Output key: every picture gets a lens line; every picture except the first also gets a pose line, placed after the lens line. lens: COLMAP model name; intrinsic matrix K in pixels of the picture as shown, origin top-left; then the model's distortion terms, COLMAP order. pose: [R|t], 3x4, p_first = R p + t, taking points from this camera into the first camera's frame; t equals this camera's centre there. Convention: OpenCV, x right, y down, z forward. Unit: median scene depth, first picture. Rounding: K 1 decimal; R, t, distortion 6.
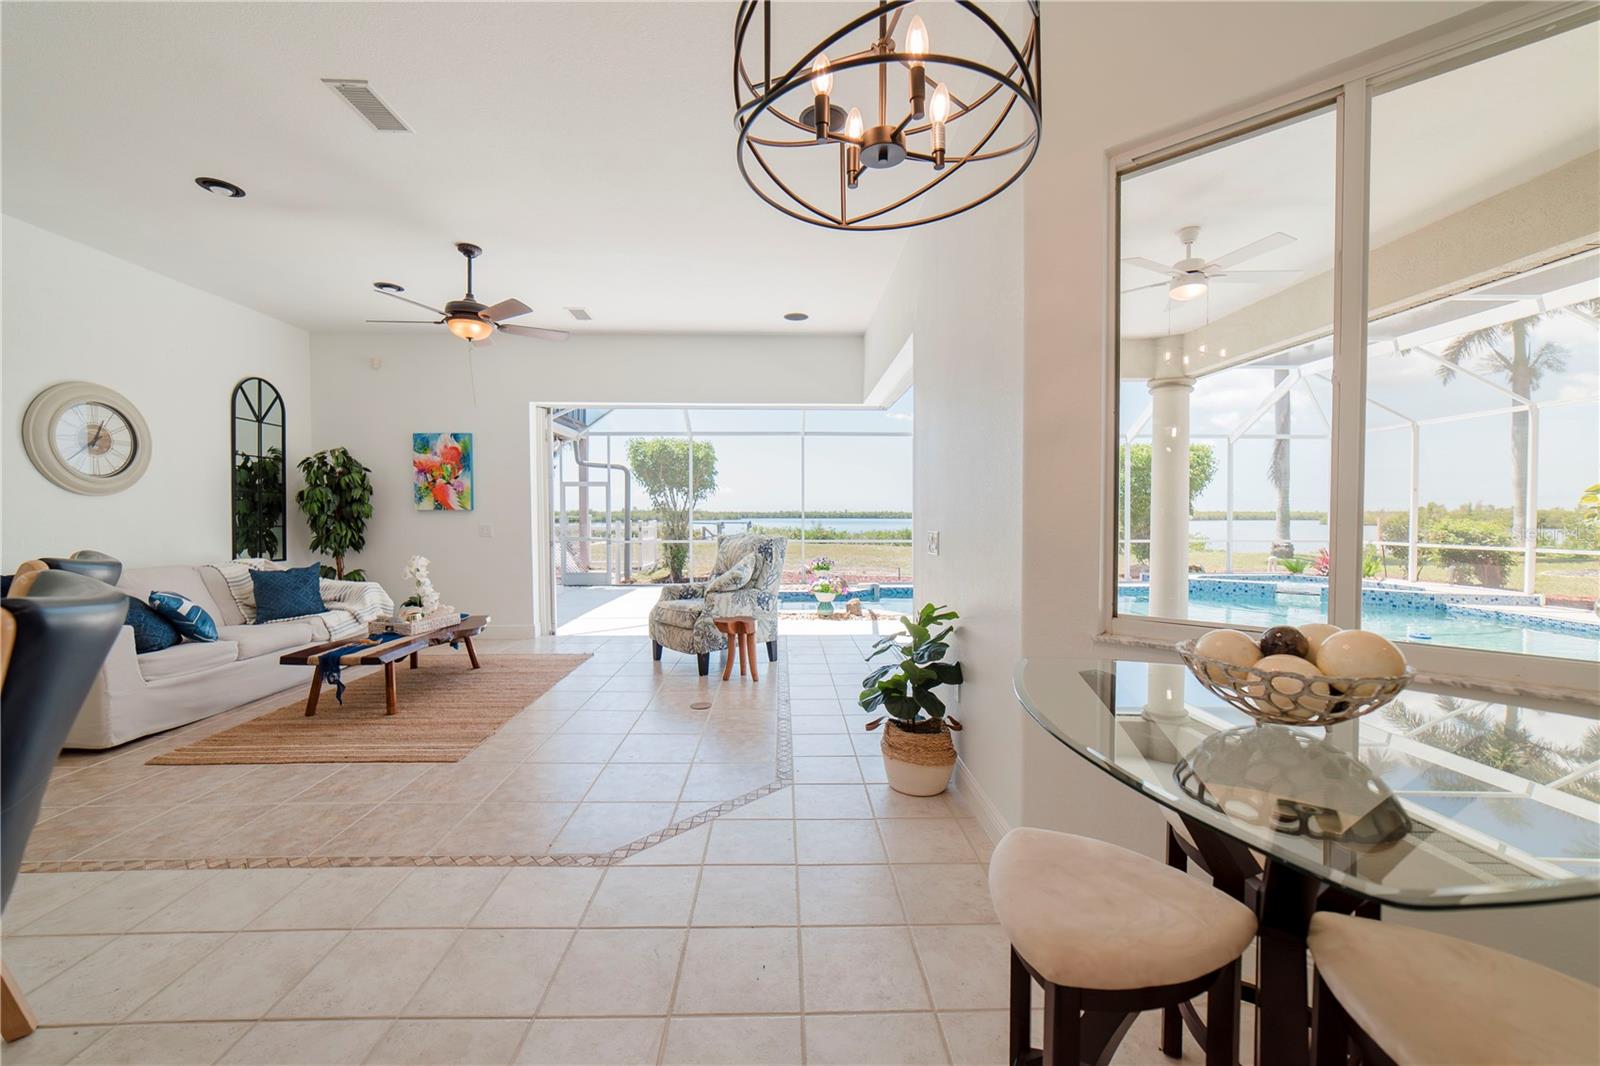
lens RADIAL K [[621.0, 0, 797.4], [0, 621.0, 529.9], [0, 0, 1]] dist [-0.015611, 0.002859]
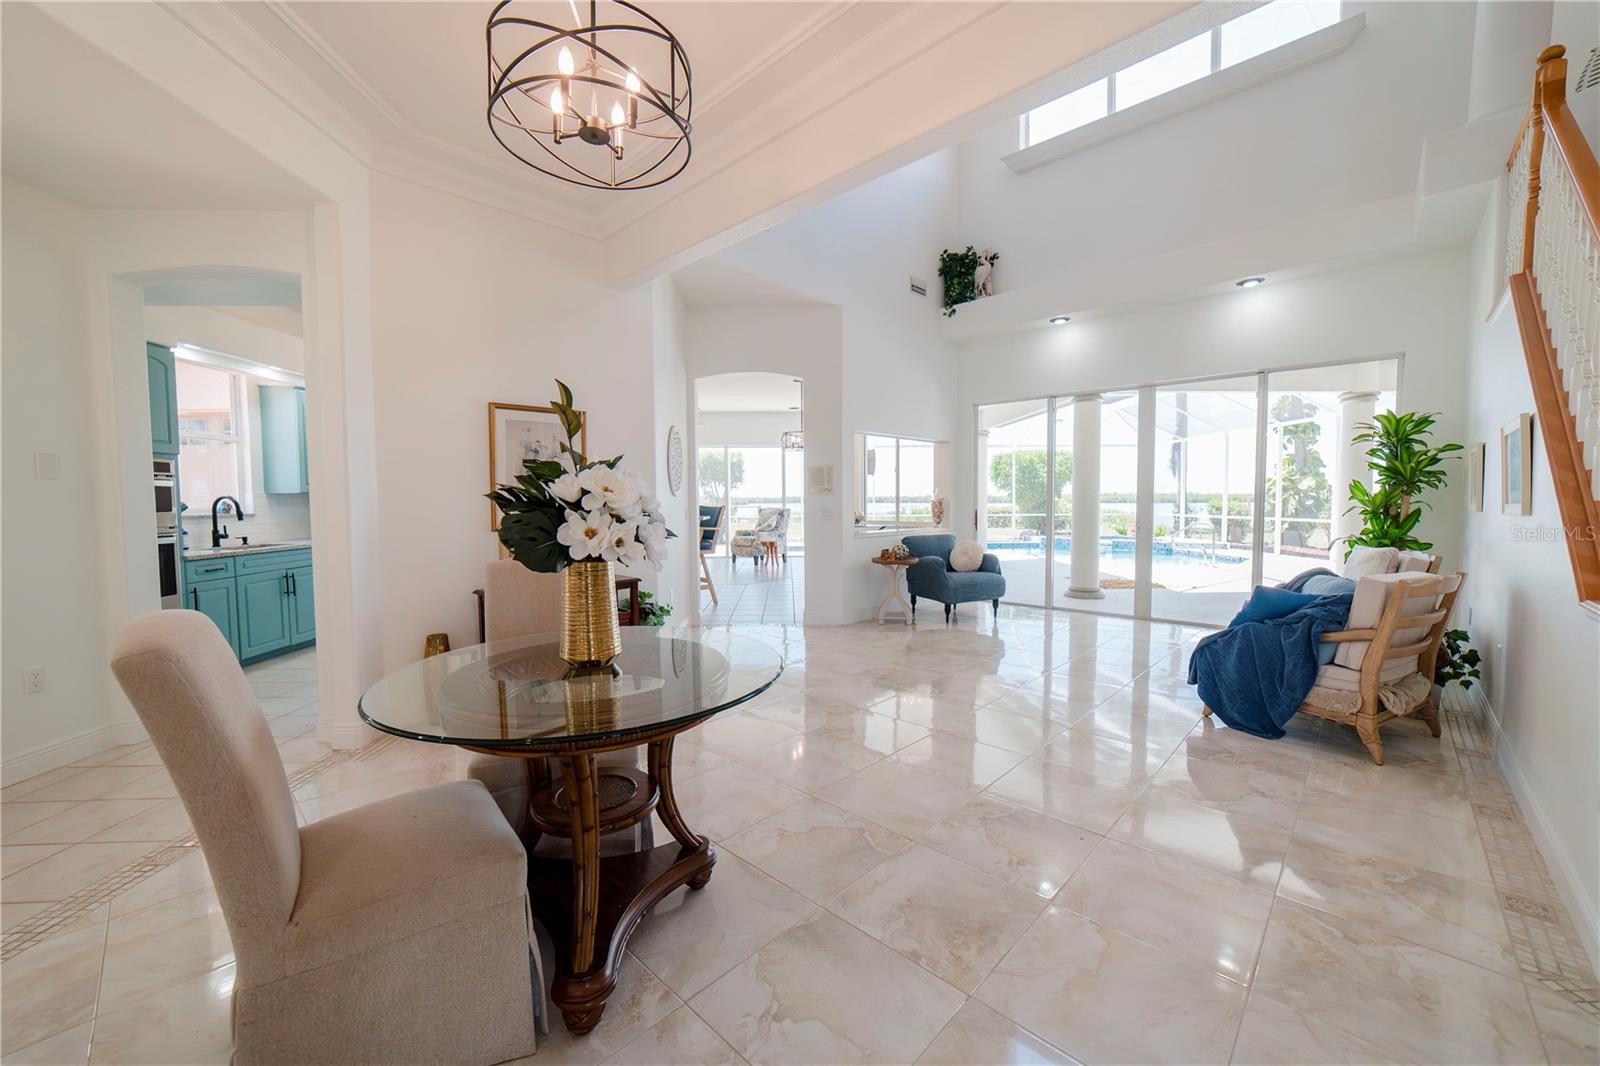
lens RADIAL K [[621.0, 0, 803.8], [0, 621.0, 529.9], [0, 0, 1]] dist [-0.015611, 0.002859]
pose [[0.999980, -0.006322, -0.000563, 0.031790], [0.006333, 0.999693, 0.023933, 0.035185], [0.000412, -0.023936, 0.999713, -1.251266]]
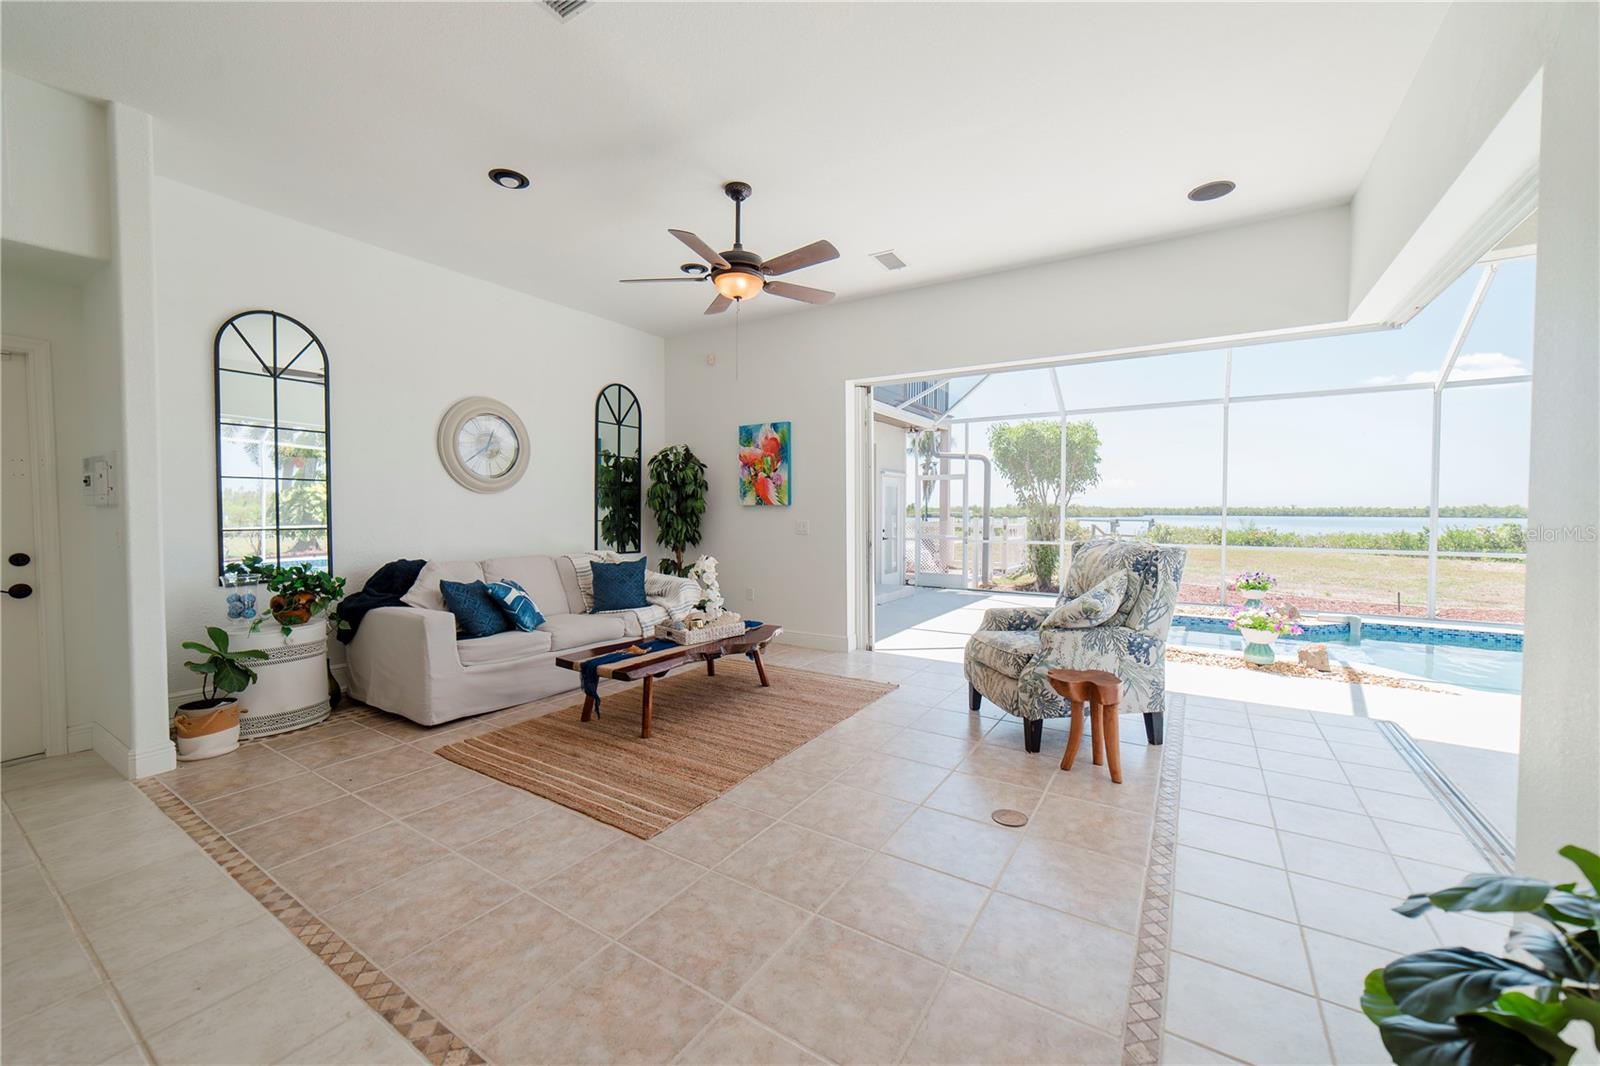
lens RADIAL K [[621.0, 0, 801.3], [0, 621.0, 530.7], [0, 0, 1]] dist [-0.015611, 0.002859]
pose [[0.827684, 0.020385, -0.560824, 0.010273], [-0.015900, 0.999791, 0.012874, -0.007008], [0.560969, -0.001739, 0.827835, 0.276125]]
